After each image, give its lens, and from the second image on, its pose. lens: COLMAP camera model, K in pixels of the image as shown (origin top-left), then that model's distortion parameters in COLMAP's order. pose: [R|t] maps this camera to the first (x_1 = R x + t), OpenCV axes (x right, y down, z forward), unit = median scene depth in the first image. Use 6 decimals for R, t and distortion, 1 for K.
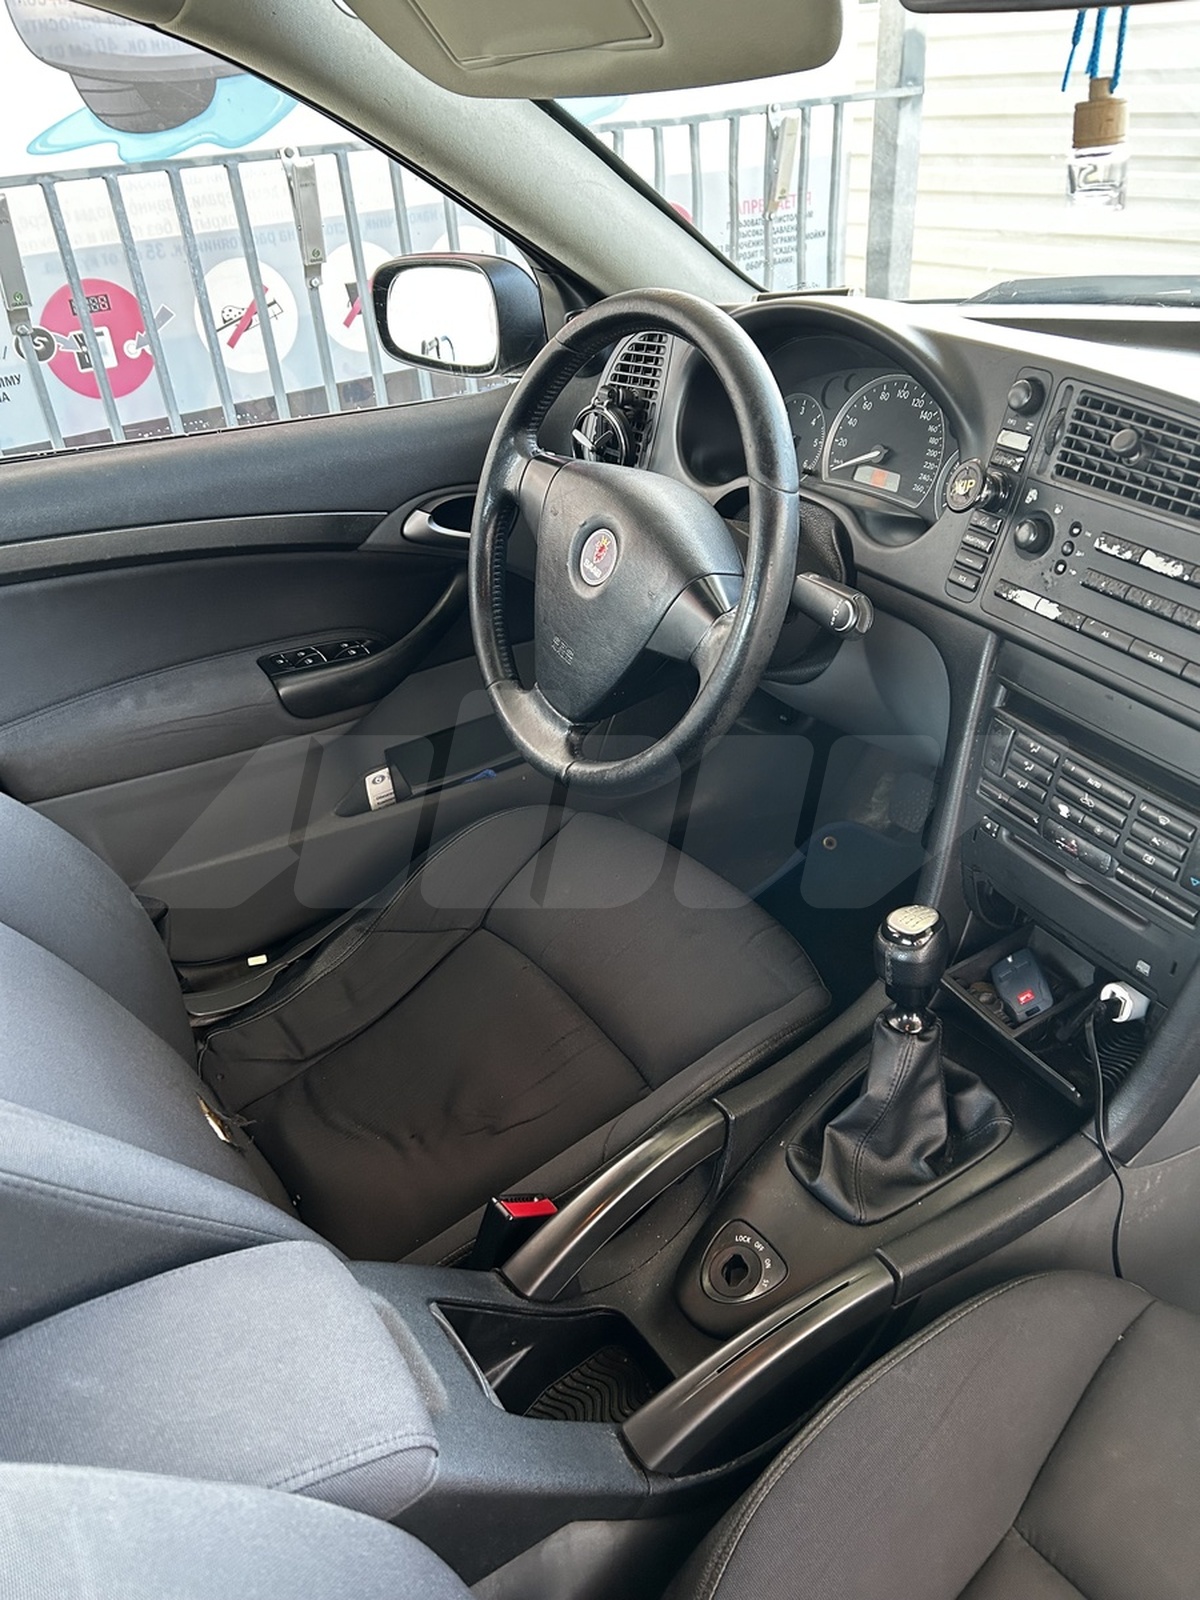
lens RADIAL K [[1210.6, 0, 600.0], [0, 1210.6, 800.0], [0, 0, 1]] dist [0.069281, -0.104046]
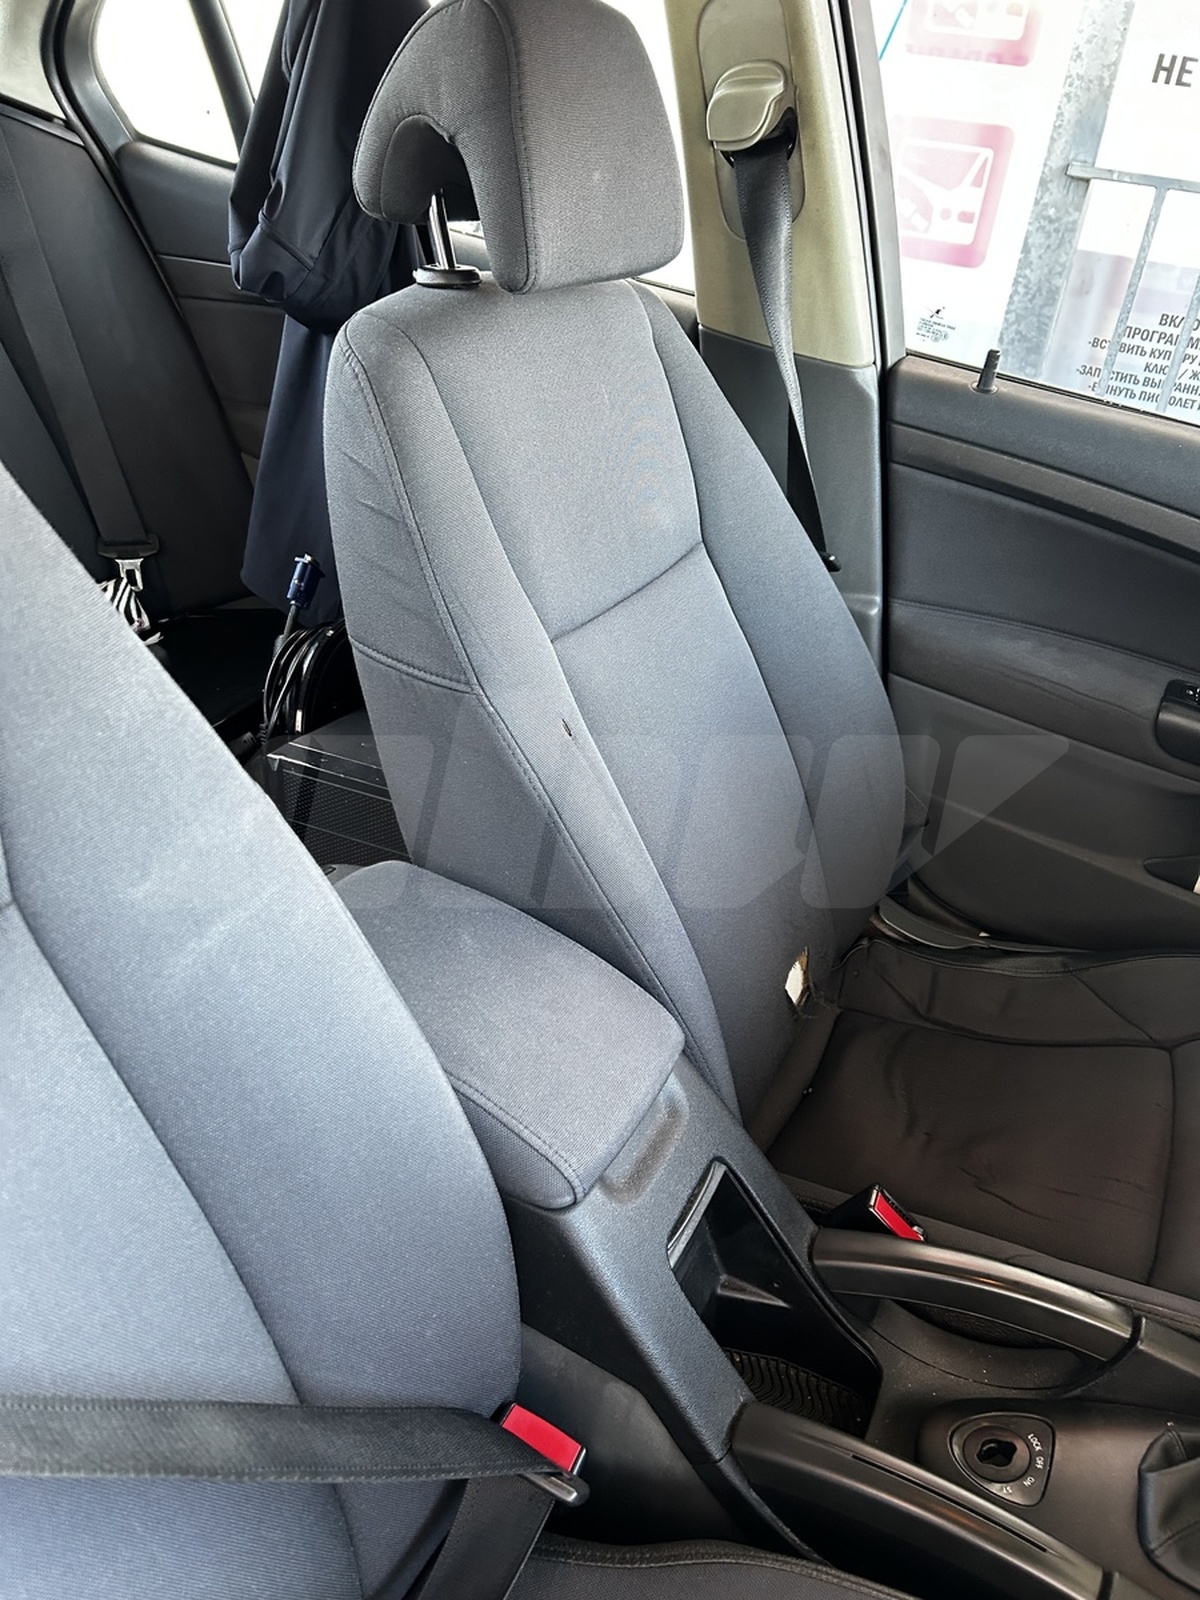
lens RADIAL K [[1210.6, 0, 600.0], [0, 1210.6, 800.0], [0, 0, 1]] dist [0.069281, -0.104046]
pose [[0.491253, 0.541162, -0.682505, 0.226574], [-0.563975, 0.794764, 0.224236, -0.003647], [0.663779, 0.274760, 0.695633, 0.084128]]
